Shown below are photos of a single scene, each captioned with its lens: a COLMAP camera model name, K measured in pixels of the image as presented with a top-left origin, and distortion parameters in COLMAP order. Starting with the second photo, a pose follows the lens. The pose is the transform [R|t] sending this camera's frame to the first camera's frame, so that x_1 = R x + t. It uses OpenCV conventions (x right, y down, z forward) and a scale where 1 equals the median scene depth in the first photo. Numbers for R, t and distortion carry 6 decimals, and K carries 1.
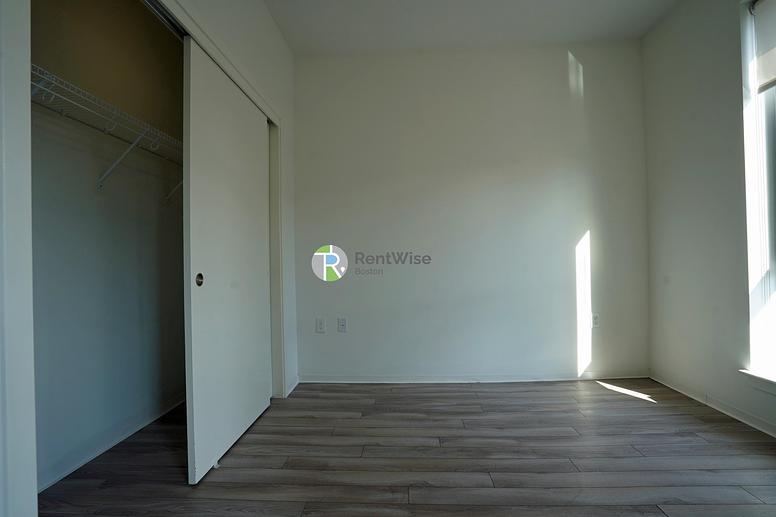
lens RADIAL K [[369.4, 0, 385.2], [0, 369.4, 258.8], [0, 0, 1]] dist [-0.061267, 0.023352]
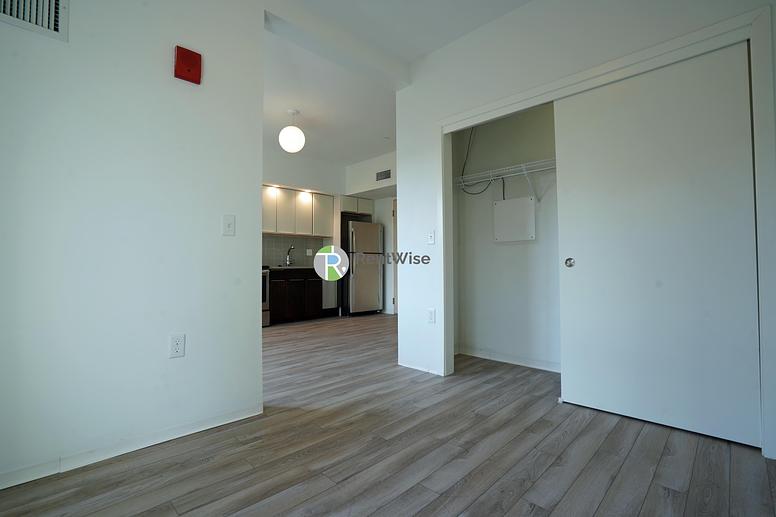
lens RADIAL K [[359.0, 0, 384.4], [0, 359.0, 259.1], [0, 0, 1]] dist [-0.060745, 0.022744]
pose [[-0.672566, 0.008335, -0.739990, 0.787661], [0.024425, 0.999642, -0.010939, 0.031520], [0.739634, -0.025431, -0.672529, 1.177371]]
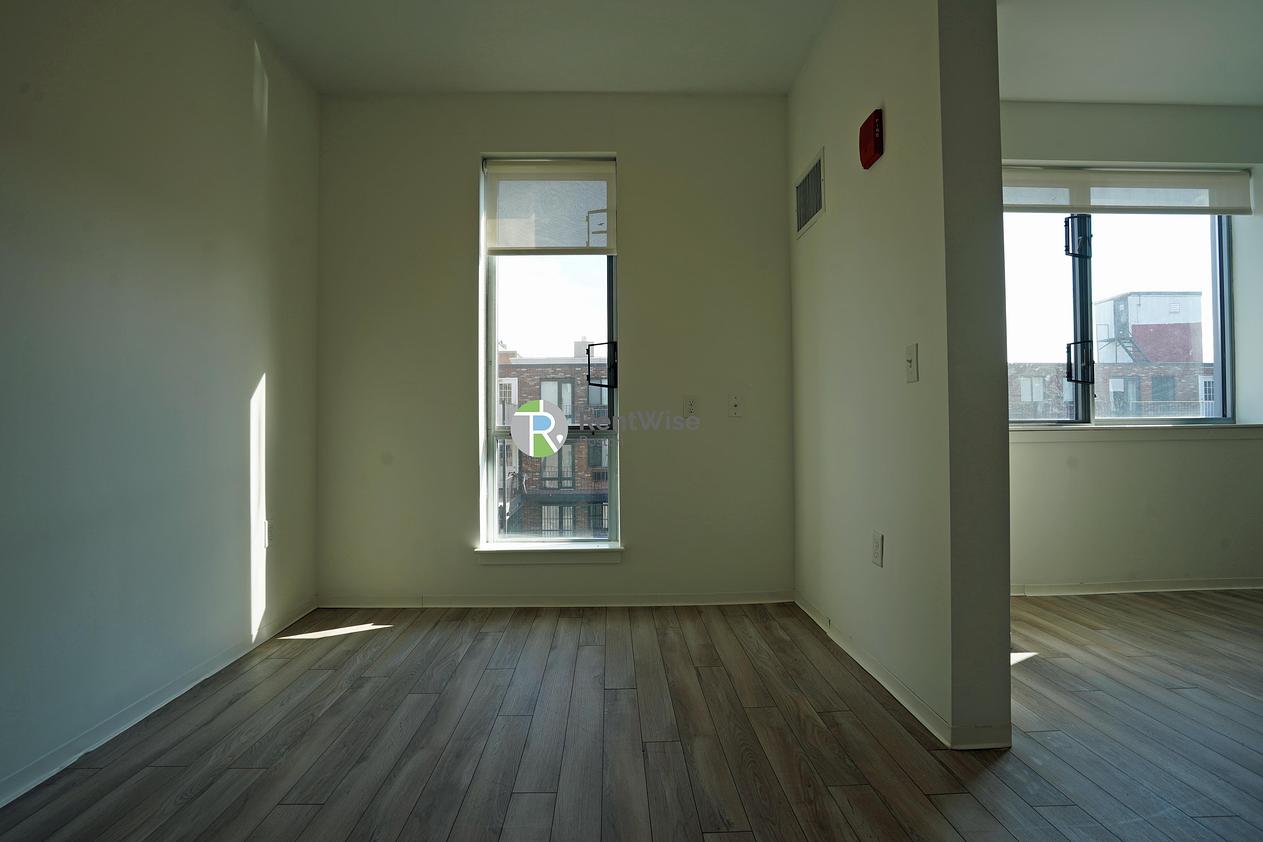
lens RADIAL K [[584.3, 0, 625.7], [0, 584.3, 422.0], [0, 0, 1]] dist [-0.060745, 0.022744]
pose [[-0.077258, 0.032391, 0.996485, -0.500673], [0.000395, 0.999473, -0.032458, 0.035786], [-0.997011, -0.002114, -0.077231, 0.715114]]
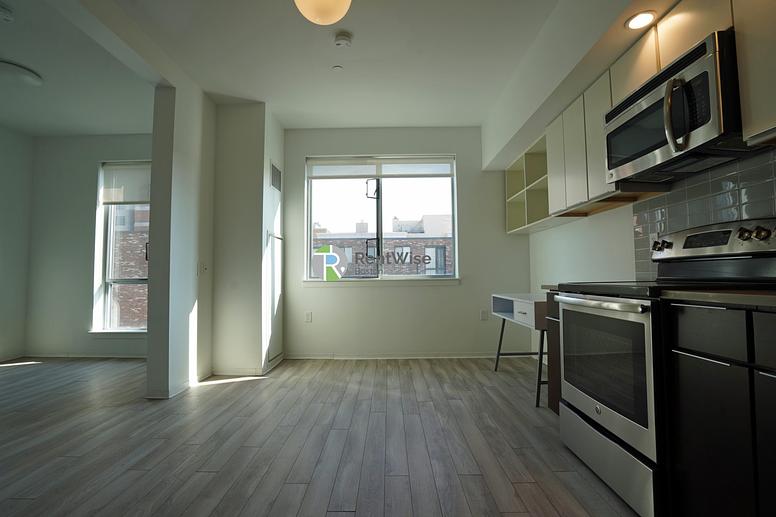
lens RADIAL K [[369.4, 0, 385.2], [0, 369.4, 258.8], [0, 0, 1]] dist [-0.061267, 0.023352]
pose [[-0.036091, 0.069441, 0.996933, -1.173360], [-0.000650, 0.997581, -0.069509, 0.027200], [-0.999348, -0.003157, -0.035959, -0.657280]]
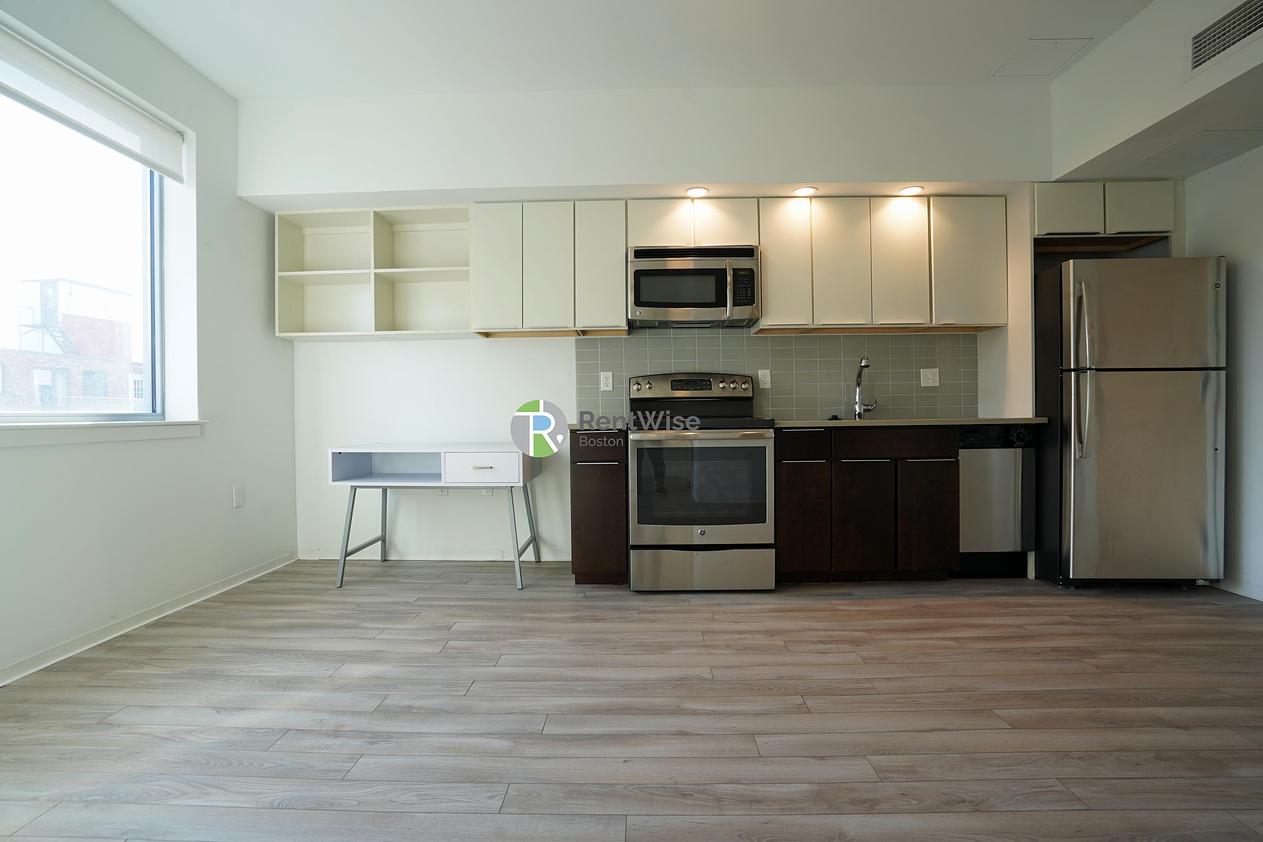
lens RADIAL K [[584.3, 0, 625.7], [0, 584.3, 422.0], [0, 0, 1]] dist [-0.060745, 0.022744]
pose [[-0.999269, 0.031240, -0.022036, -0.147326], [0.031194, 0.999510, 0.002453, 0.024675], [0.022102, 0.001764, -0.999754, 0.283069]]
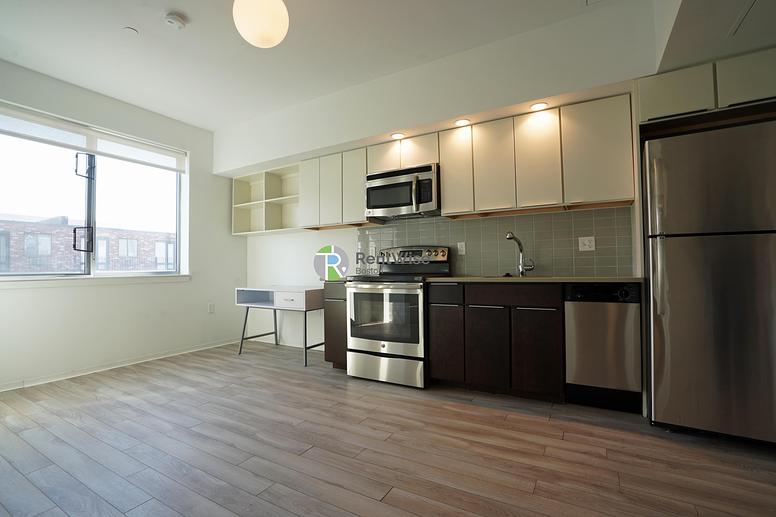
lens RADIAL K [[359.0, 0, 384.4], [0, 359.0, 259.1], [0, 0, 1]] dist [-0.060745, 0.022744]
pose [[-0.886071, 0.042976, 0.461552, -1.050613], [0.026041, 0.998736, -0.043001, 0.021251], [-0.462817, -0.026083, -0.886070, 0.130179]]
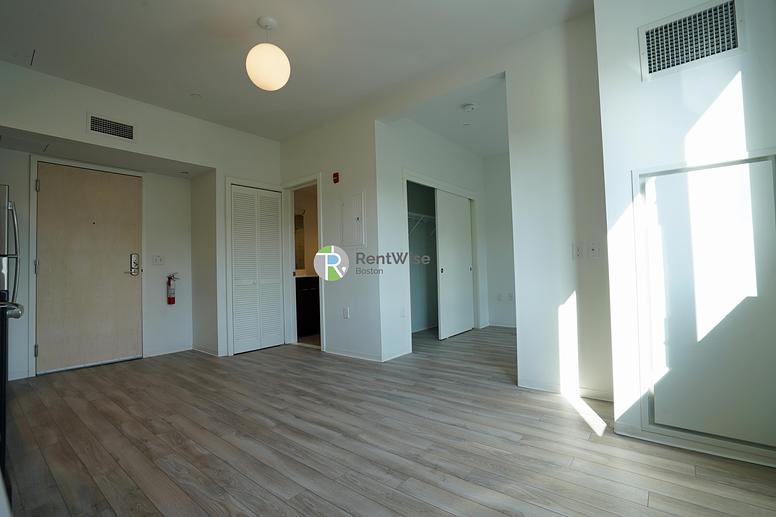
lens RADIAL K [[359.0, 0, 384.4], [0, 359.0, 259.1], [0, 0, 1]] dist [-0.060745, 0.022744]
pose [[0.803768, -0.021471, -0.594555, 0.657958], [0.018213, 0.999768, -0.011482, -0.010143], [0.594664, -0.001600, 0.803973, -1.256636]]
